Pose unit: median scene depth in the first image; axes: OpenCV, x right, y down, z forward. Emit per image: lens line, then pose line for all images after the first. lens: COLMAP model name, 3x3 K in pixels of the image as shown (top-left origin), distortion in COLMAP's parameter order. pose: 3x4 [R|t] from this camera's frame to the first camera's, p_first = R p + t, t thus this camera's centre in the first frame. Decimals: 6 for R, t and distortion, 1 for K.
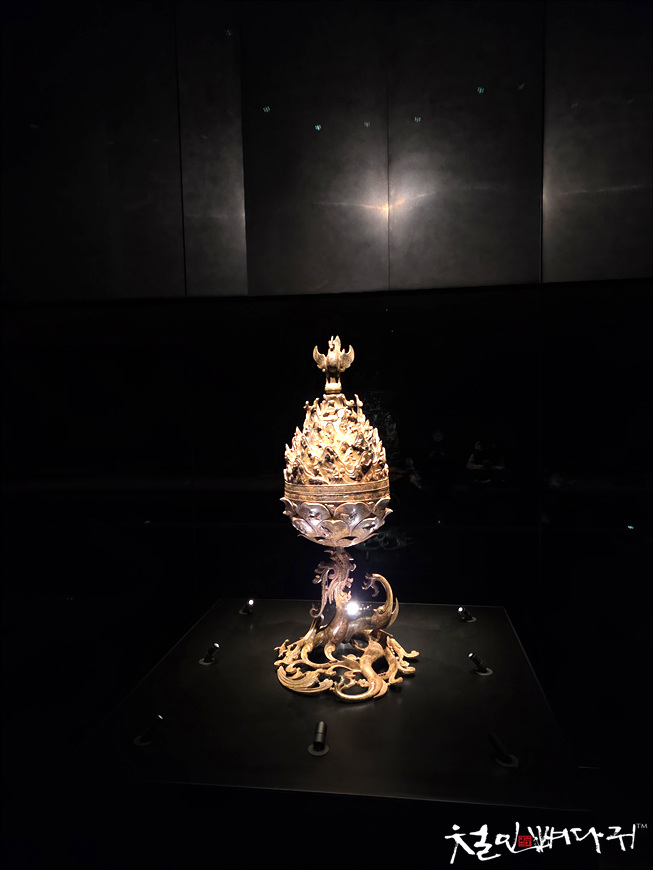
lens RADIAL K [[574.1, 0, 326.5], [0, 574.1, 435.0], [0, 0, 1]] dist [0.071393, -0.058078]
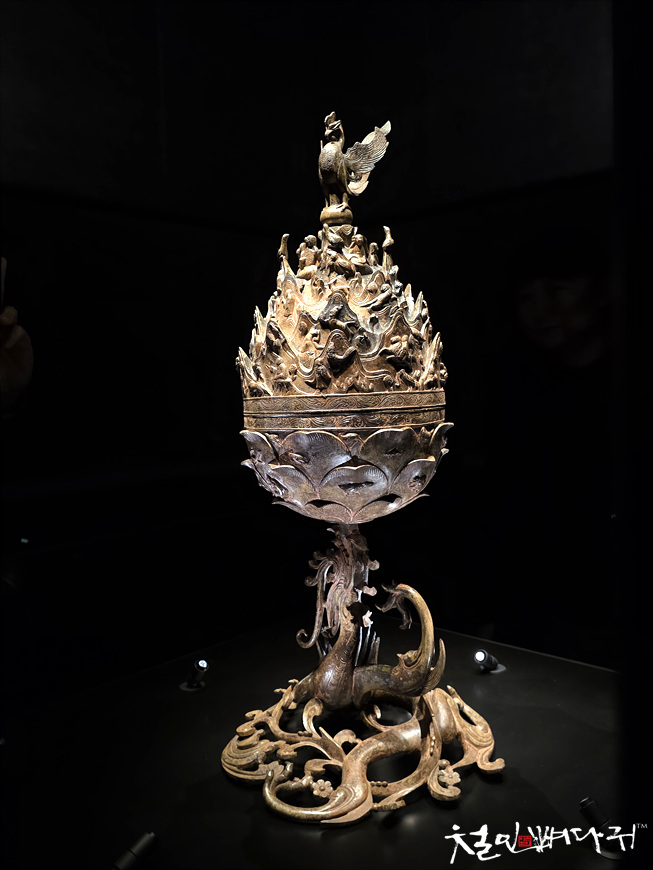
lens RADIAL K [[784.4, 0, 326.5], [0, 784.4, 435.0], [0, 0, 1]] dist [0.065068, -0.002472]
pose [[0.823790, 0.036799, -0.565700, 0.416124], [-0.011602, 0.998776, 0.048075, 0.081320], [0.566777, -0.033040, 0.823209, 0.414497]]
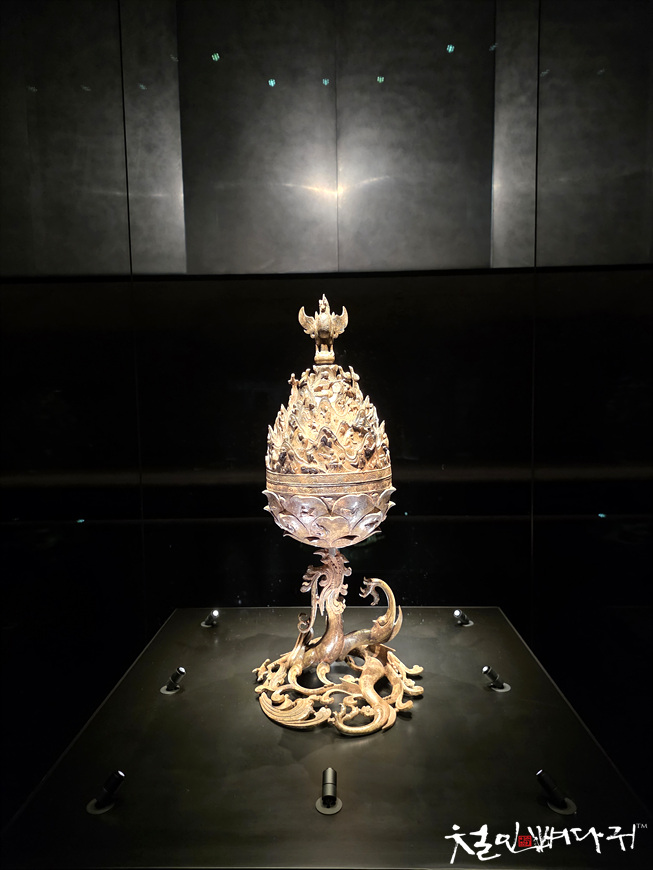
lens RADIAL K [[580.5, 0, 319.4], [0, 580.5, 433.7], [0, 0, 1]] dist [0.053494, -0.034535]
pose [[0.994800, -0.006093, 0.101668, -0.083067], [0.004911, 0.999917, 0.011873, 0.018530], [-0.101732, -0.011312, 0.994748, 0.164417]]
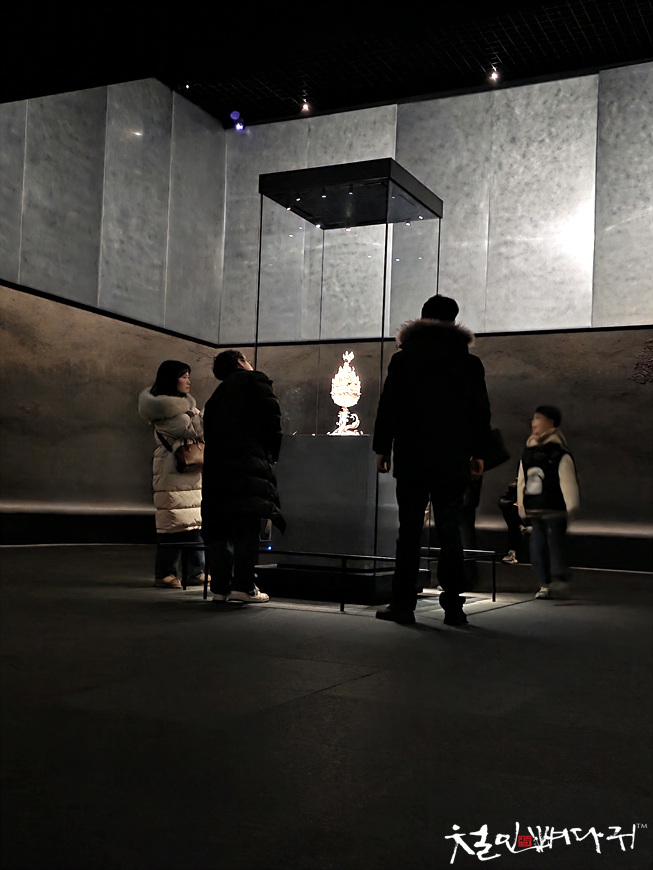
lens RADIAL K [[1035.7, 0, 326.5], [0, 1035.7, 435.0], [0, 0, 1]] dist [0.196069, -0.567076]
pose [[0.946569, 0.029894, -0.321112, 2.076492], [-0.073794, 0.989355, -0.125423, 1.235565], [0.313944, 0.142417, 0.938699, -5.314184]]
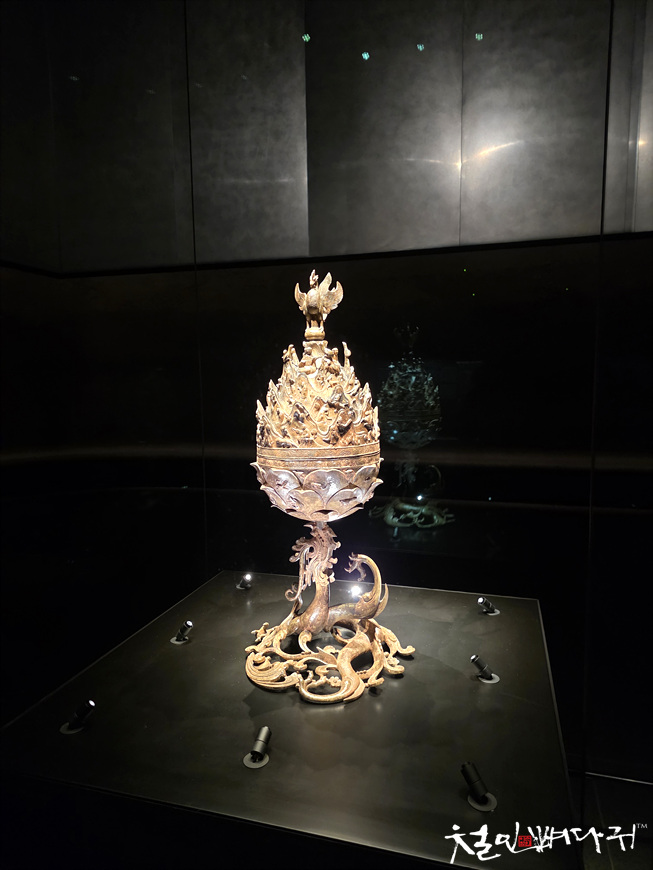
lens RADIAL K [[574.1, 0, 326.5], [0, 574.1, 435.0], [0, 0, 1]] dist [0.071393, -0.058078]
pose [[0.988914, 0.020954, -0.147006, 0.157115], [-0.013762, 0.998666, 0.049773, 0.023808], [0.147853, -0.047198, 0.987883, 0.165955]]
